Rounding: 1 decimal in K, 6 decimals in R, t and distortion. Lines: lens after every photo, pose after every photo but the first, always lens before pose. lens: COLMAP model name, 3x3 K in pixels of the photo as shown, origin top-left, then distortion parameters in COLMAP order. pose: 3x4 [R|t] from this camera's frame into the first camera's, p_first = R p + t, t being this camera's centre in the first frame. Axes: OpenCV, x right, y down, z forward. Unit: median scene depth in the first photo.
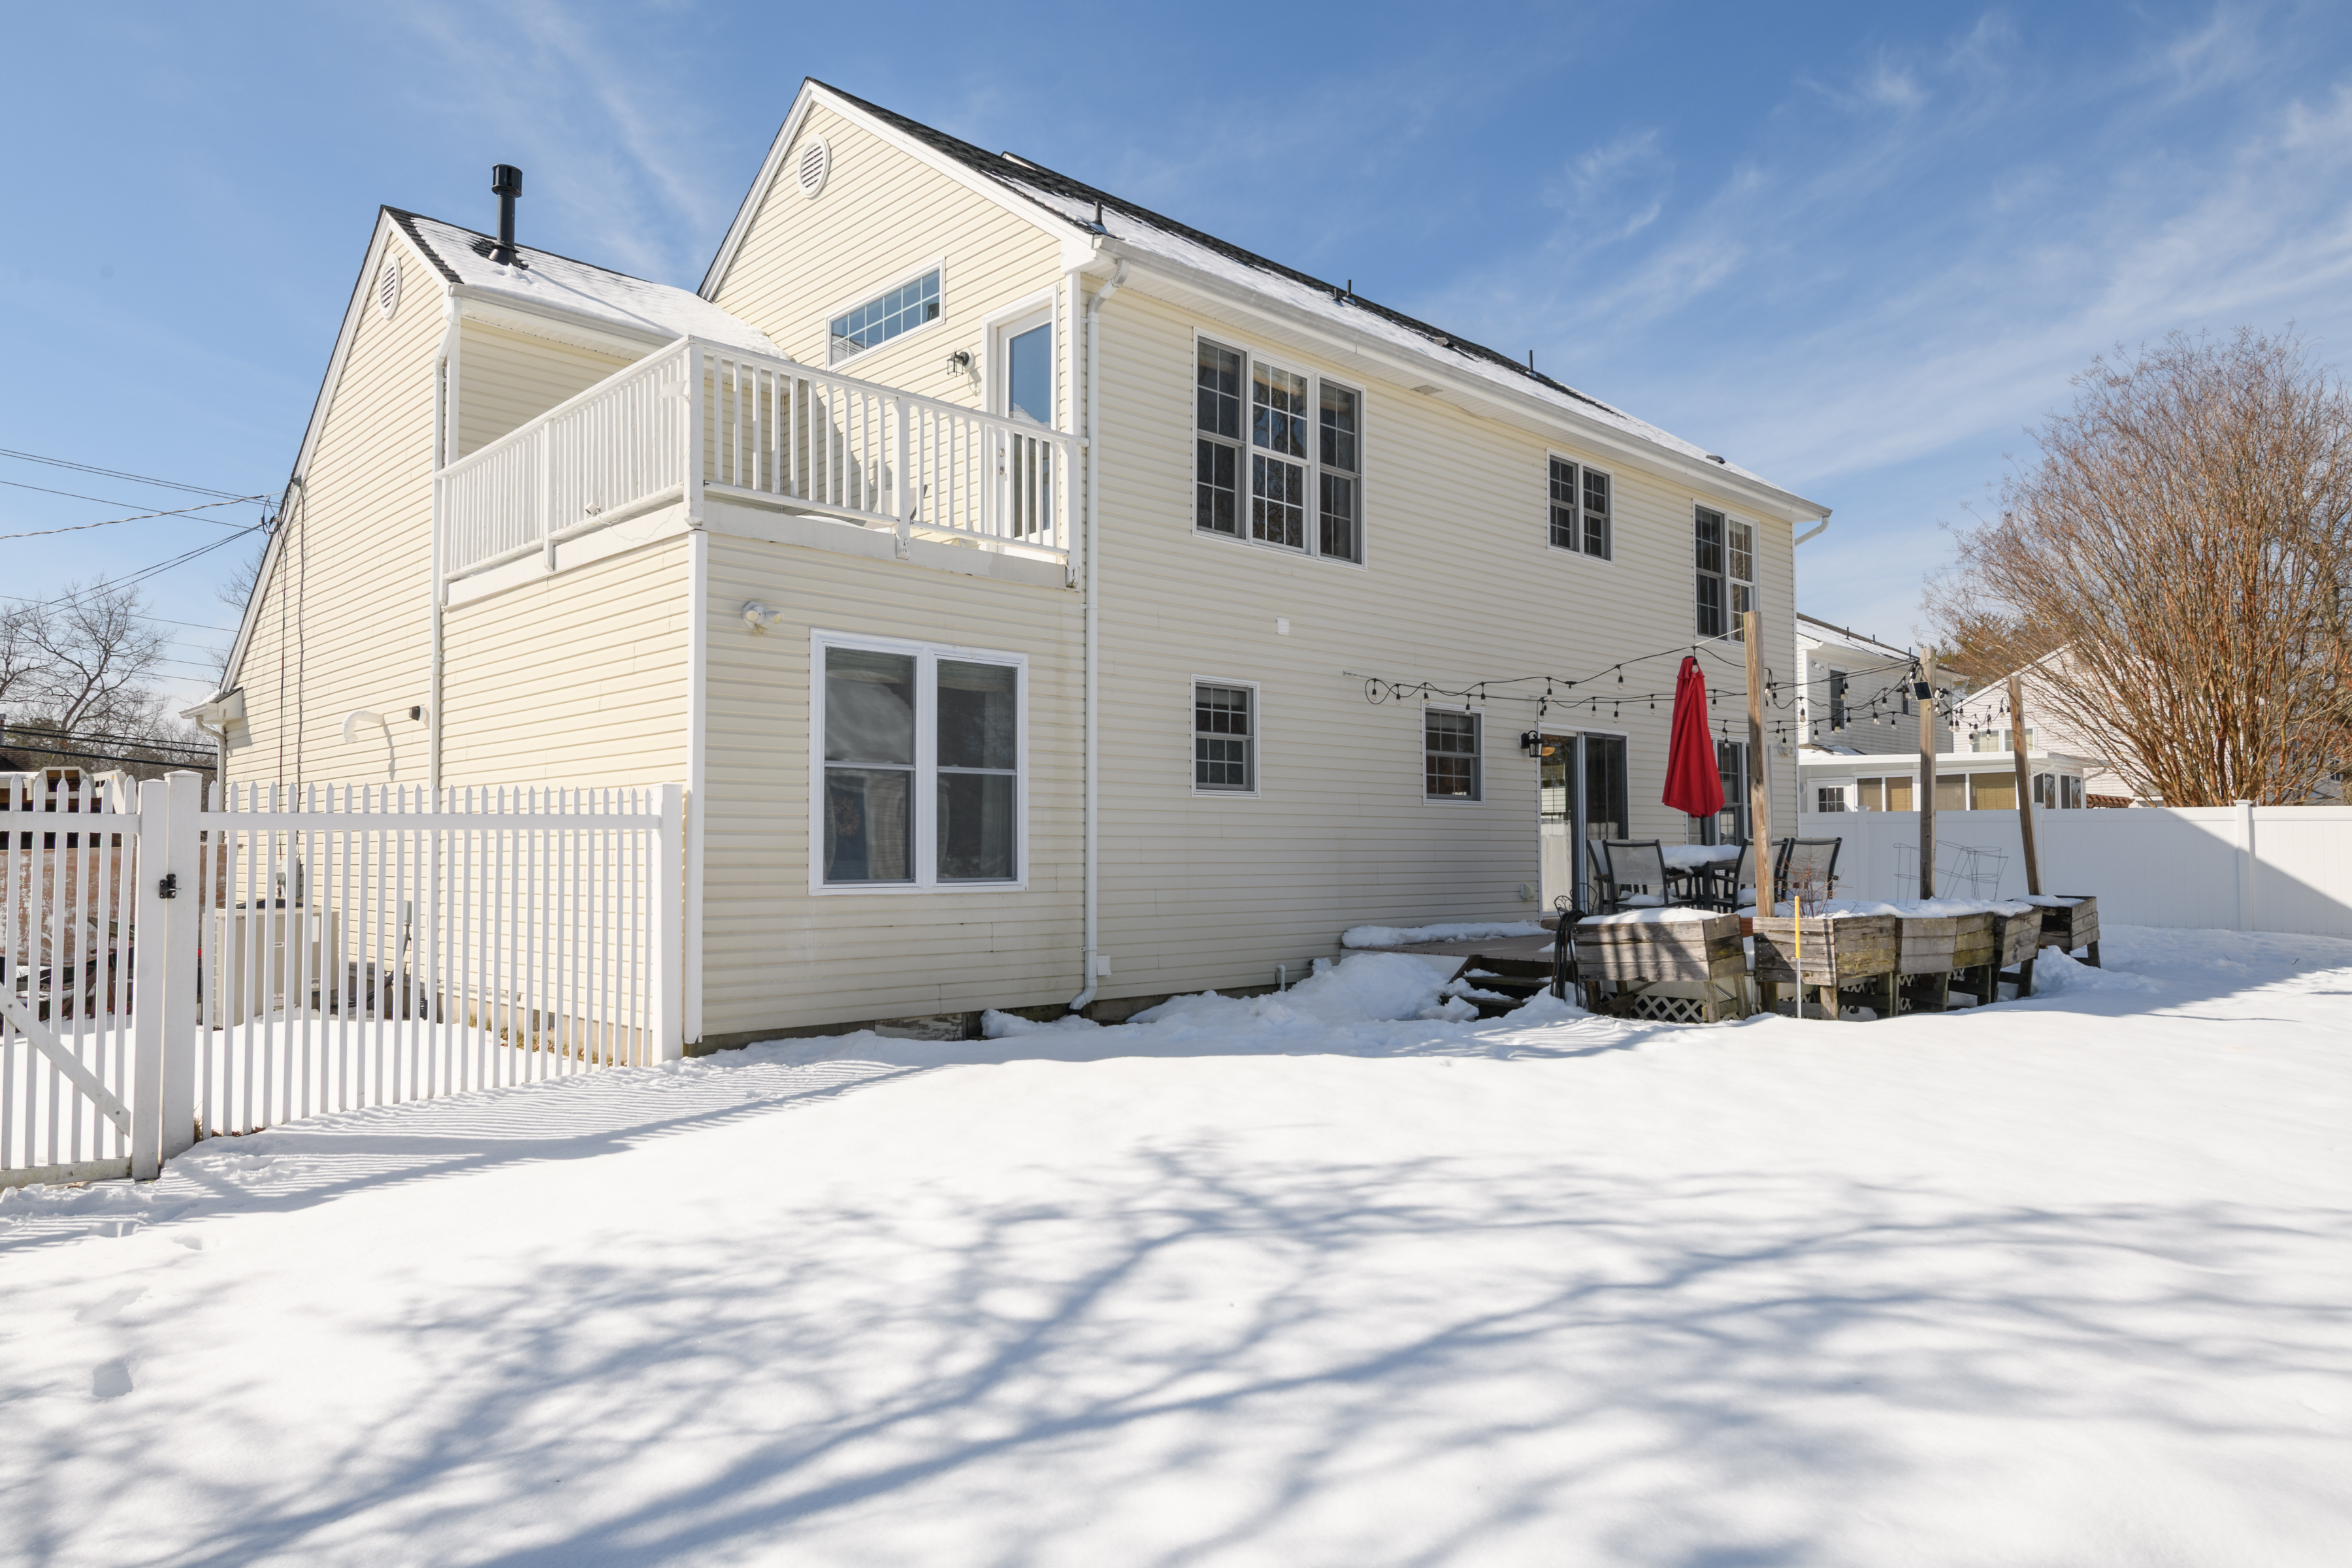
lens RADIAL K [[1508.8, 0, 1176.2], [0, 1508.8, 792.8], [0, 0, 1]] dist [0.021547, -0.003118]
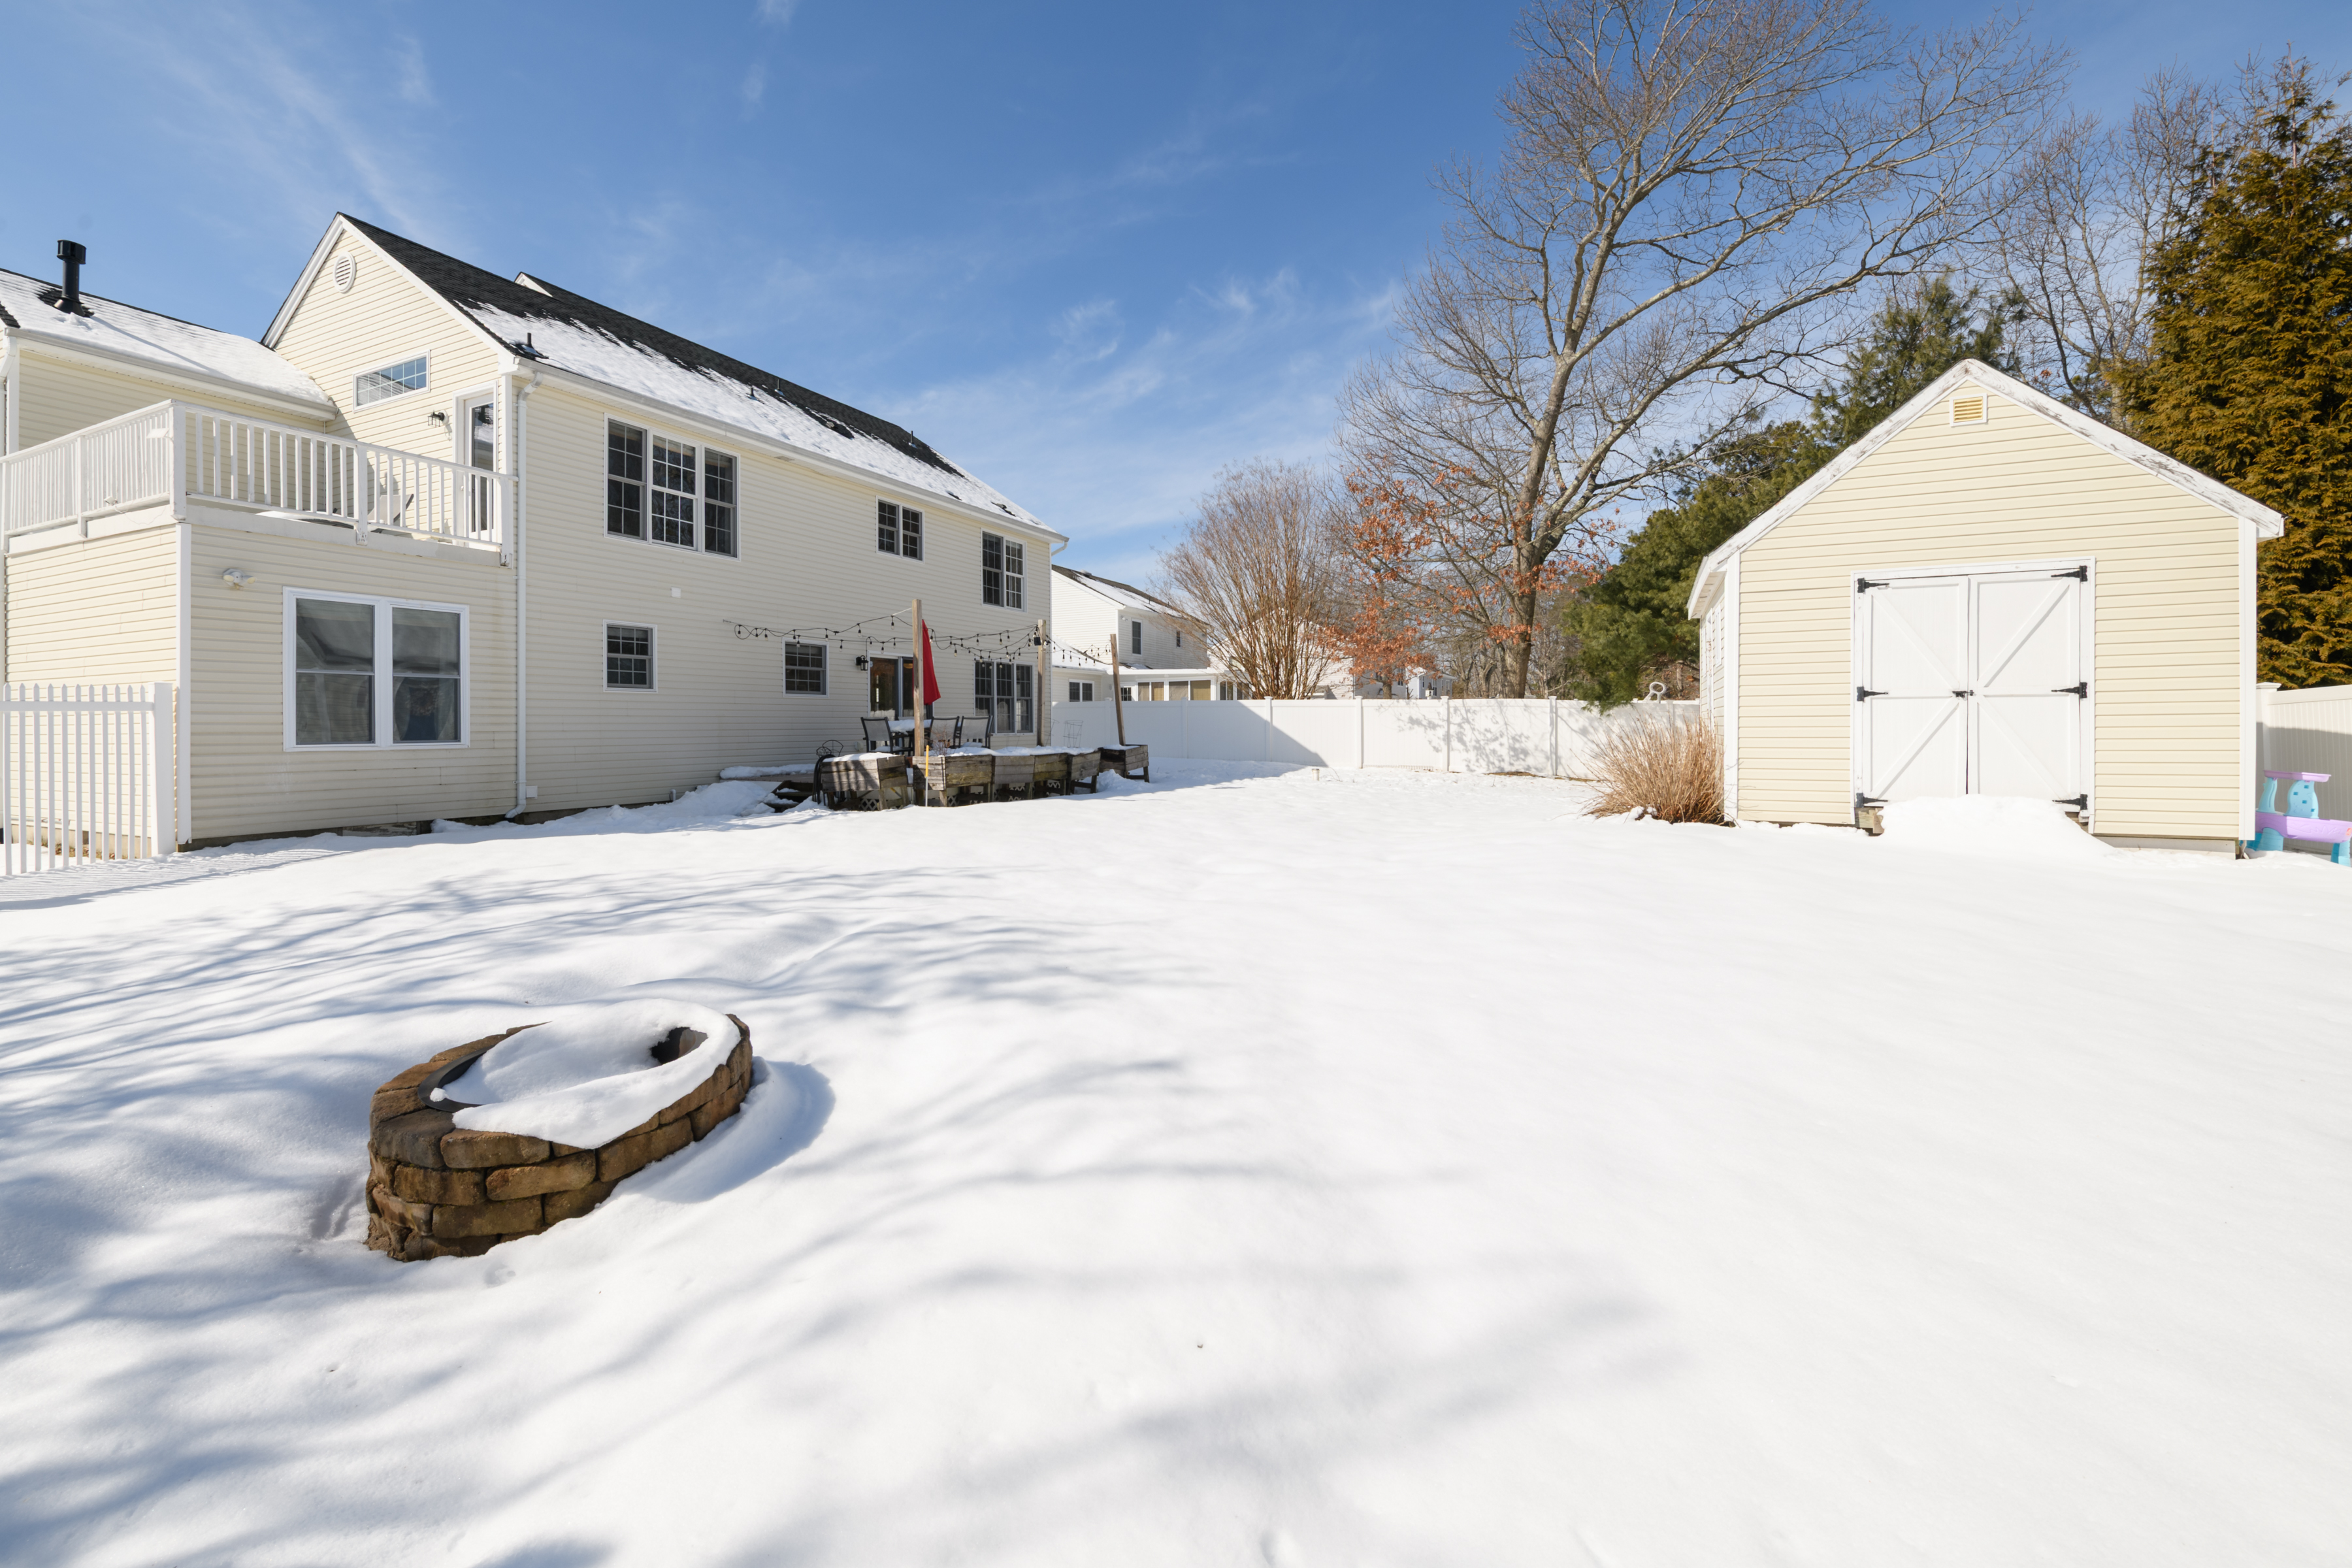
lens RADIAL K [[933.1, 0, 1124.8], [0, 933.1, 724.2], [0, 0, 1]] dist [0.000888, -0.002895]
pose [[0.933305, -0.003499, 0.359067, 0.195875], [-0.010760, 0.999231, 0.037703, -0.007395], [-0.358923, -0.039052, 0.932550, -0.210139]]
